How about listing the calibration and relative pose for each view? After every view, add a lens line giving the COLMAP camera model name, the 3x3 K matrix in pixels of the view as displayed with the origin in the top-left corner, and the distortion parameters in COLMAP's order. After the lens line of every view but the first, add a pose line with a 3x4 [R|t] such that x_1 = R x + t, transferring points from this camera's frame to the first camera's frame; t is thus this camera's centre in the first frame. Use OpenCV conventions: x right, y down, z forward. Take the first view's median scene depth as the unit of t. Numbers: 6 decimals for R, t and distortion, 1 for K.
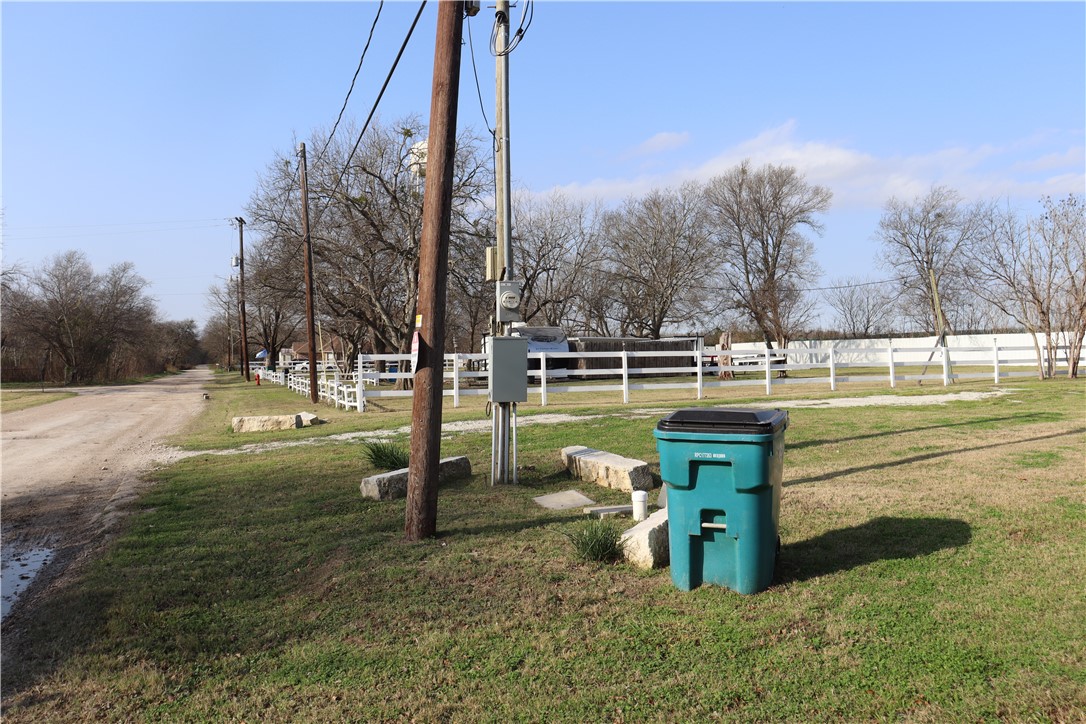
lens RADIAL K [[904.3, 0, 550.6], [0, 904.3, 357.1], [0, 0, 1]] dist [-0.177187, 0.171749]
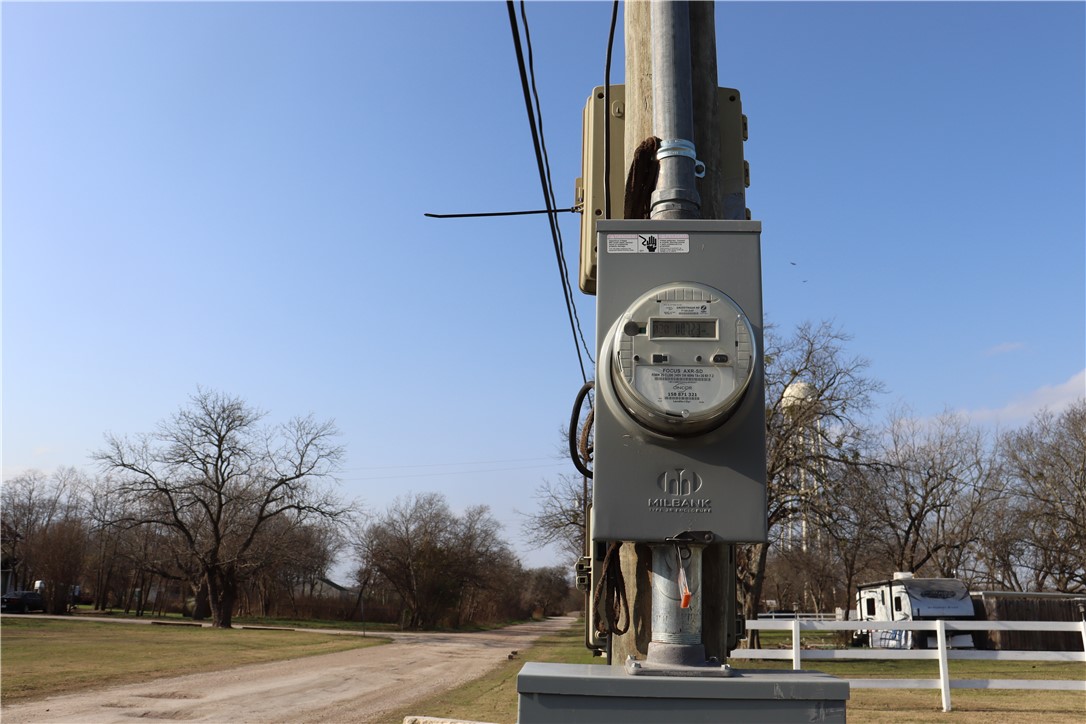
lens RADIAL K [[863.5, 0, 577.0], [0, 863.5, 379.2], [0, 0, 1]] dist [-0.175496, 0.157259]
pose [[0.919769, -0.066482, -0.386789, -0.002151], [-0.036068, 0.967058, -0.251988, -0.004959], [0.390800, 0.245721, 0.887072, 0.144271]]
